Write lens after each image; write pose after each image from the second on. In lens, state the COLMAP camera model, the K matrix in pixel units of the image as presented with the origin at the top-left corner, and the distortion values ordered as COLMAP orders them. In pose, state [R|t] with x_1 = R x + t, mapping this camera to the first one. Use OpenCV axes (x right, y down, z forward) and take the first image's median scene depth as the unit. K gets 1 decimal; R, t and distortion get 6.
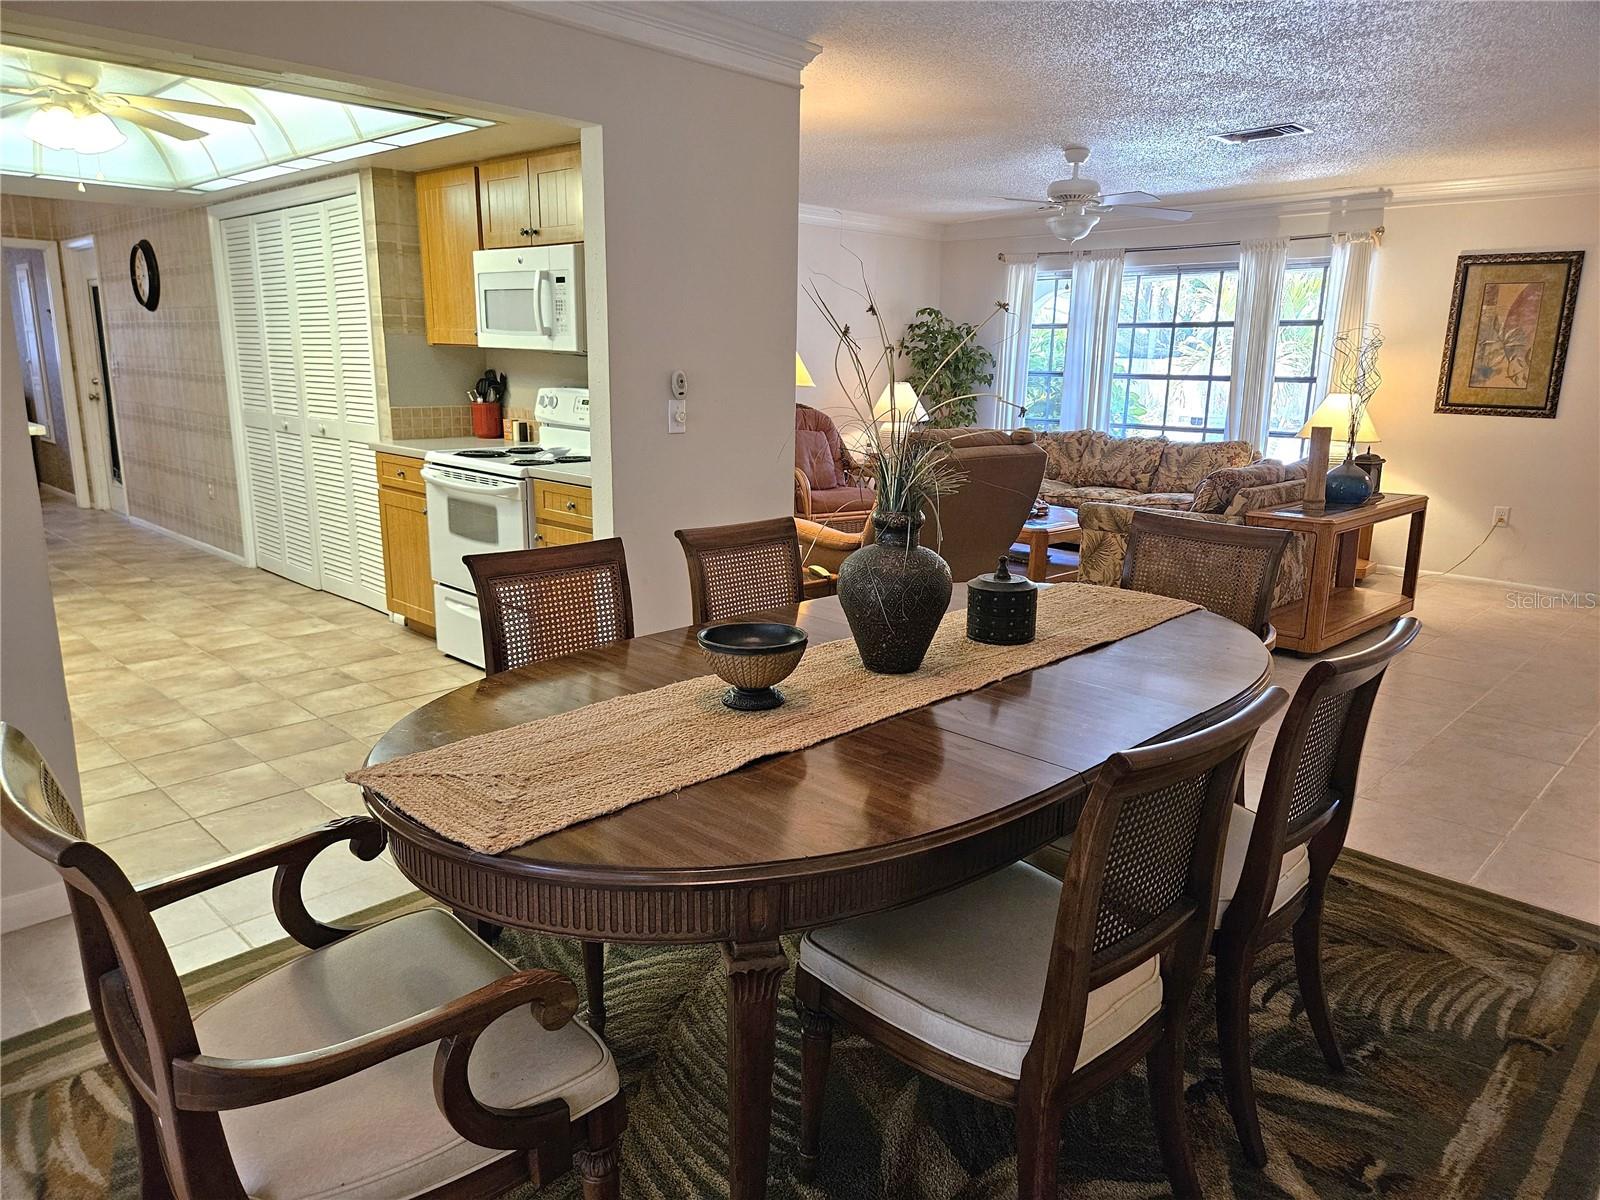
lens RADIAL K [[1086.6, 0, 803.3], [0, 1086.6, 597.1], [0, 0, 1]] dist [0.037718, -0.010398]
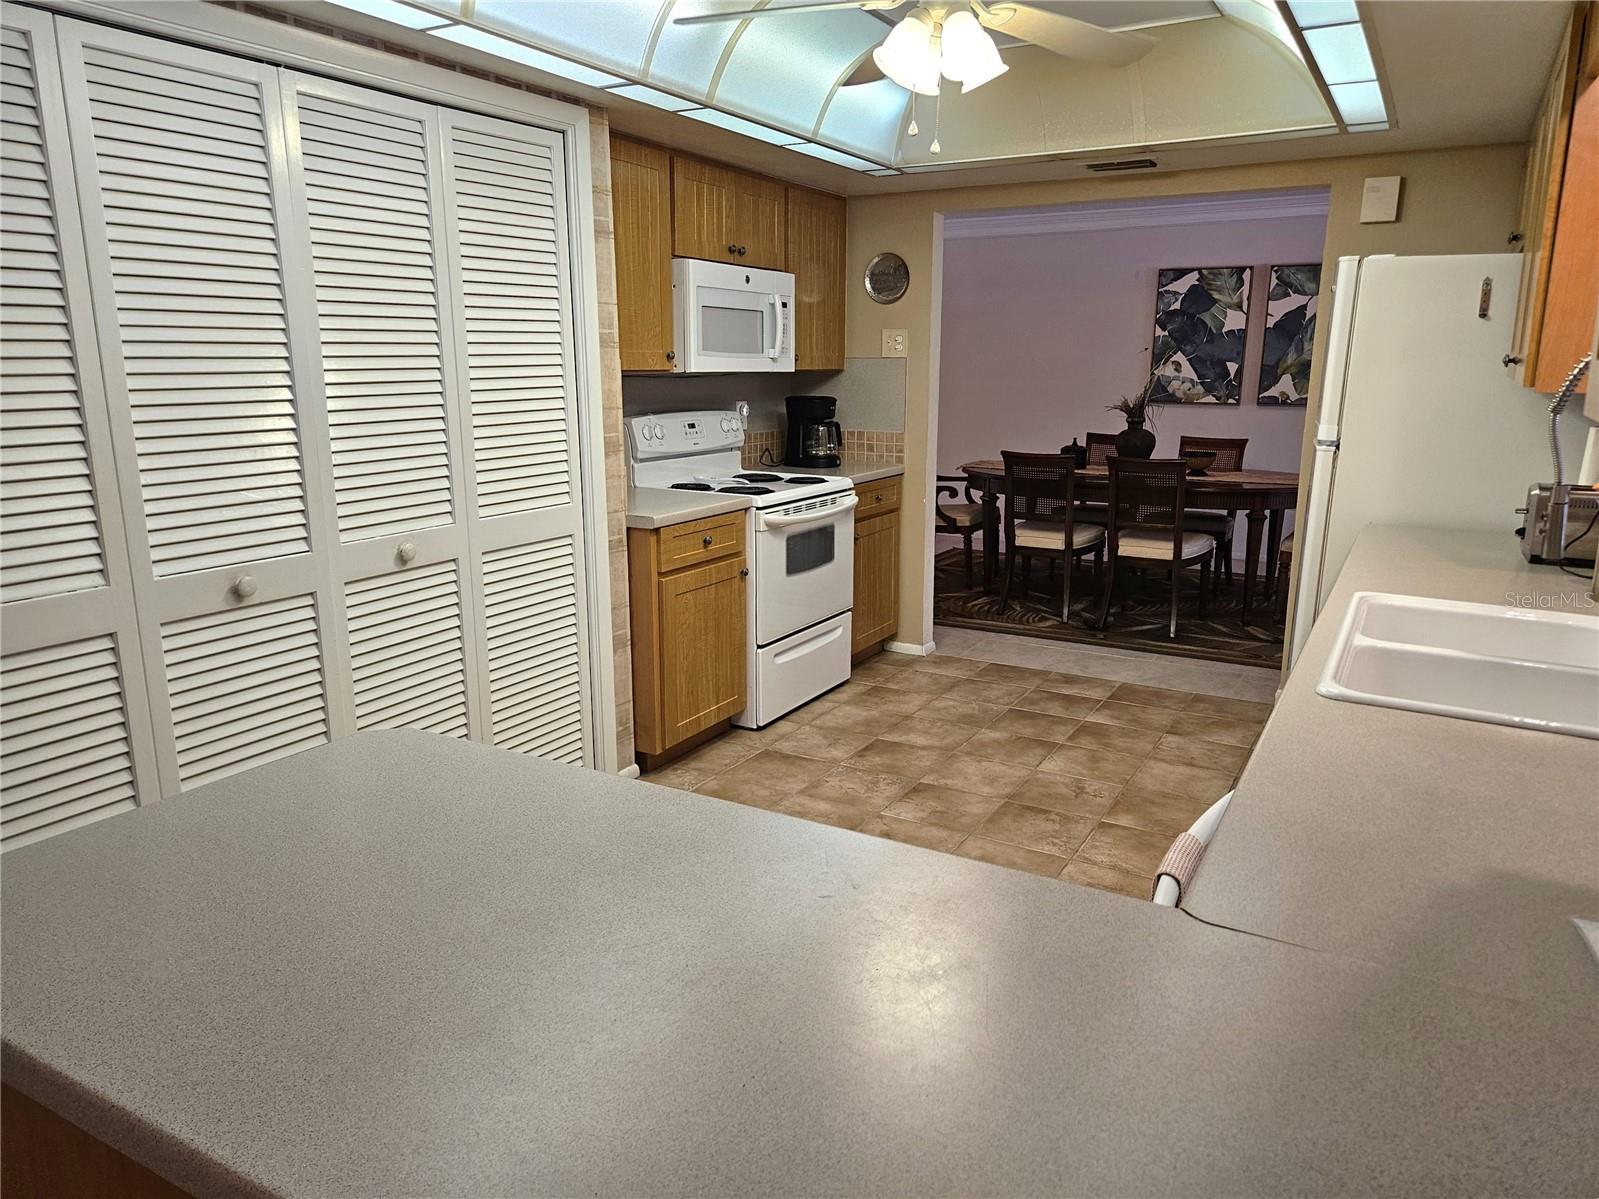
lens RADIAL K [[1086.0, 0, 803.5], [0, 1086.0, 597.1], [0, 0, 1]] dist [0.037718, -0.010398]
pose [[-0.252119, -0.221145, 0.942089, -1.232548], [0.212024, 0.937259, 0.276752, -0.302282], [-0.944183, 0.269520, -0.189412, 1.210269]]
